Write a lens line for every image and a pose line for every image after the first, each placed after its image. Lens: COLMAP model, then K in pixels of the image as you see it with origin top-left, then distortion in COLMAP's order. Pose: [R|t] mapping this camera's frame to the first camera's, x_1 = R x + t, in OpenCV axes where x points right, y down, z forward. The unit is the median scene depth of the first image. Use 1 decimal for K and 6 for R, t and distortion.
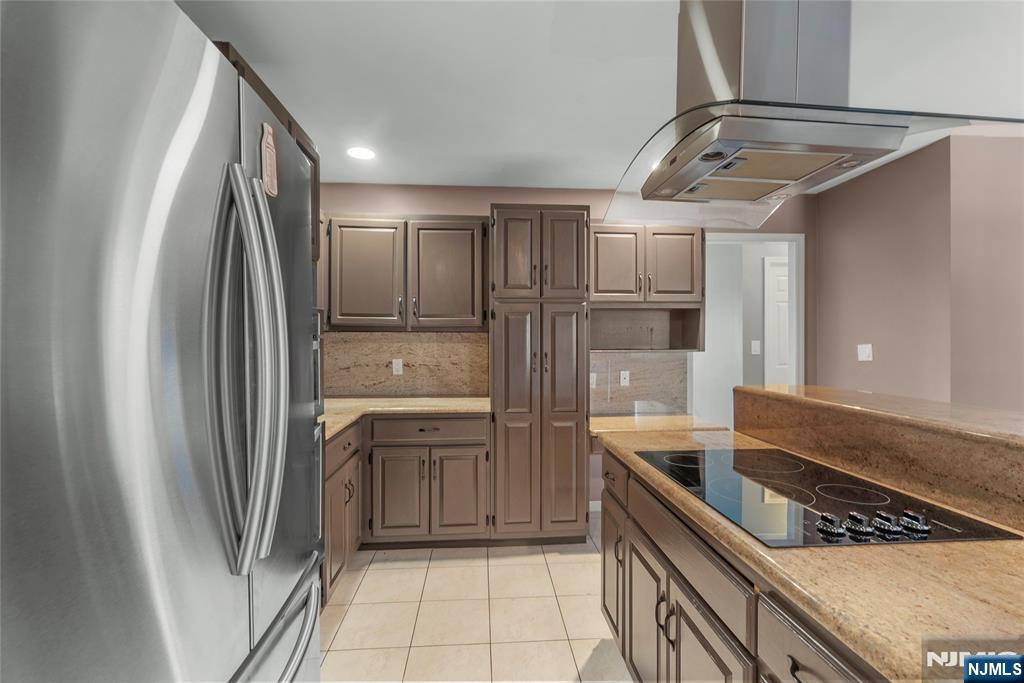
lens RADIAL K [[471.2, 0, 515.9], [0, 471.2, 343.9], [0, 0, 1]] dist [-0.001468, 0.000439]
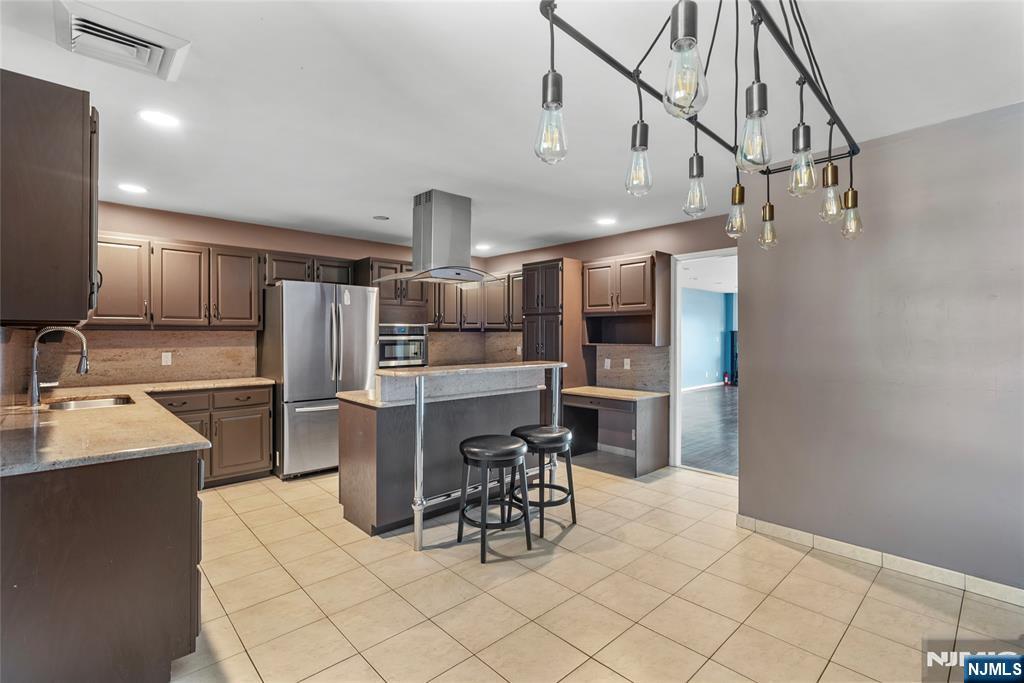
lens RADIAL K [[471.2, 0, 512.8], [0, 471.2, 335.8], [0, 0, 1]] dist [-0.001468, 0.000439]
pose [[0.622635, 0.006824, -0.782483, 1.387356], [-0.010596, 0.999944, 0.000289, -0.010997], [0.782441, 0.008111, 0.622672, -0.203742]]
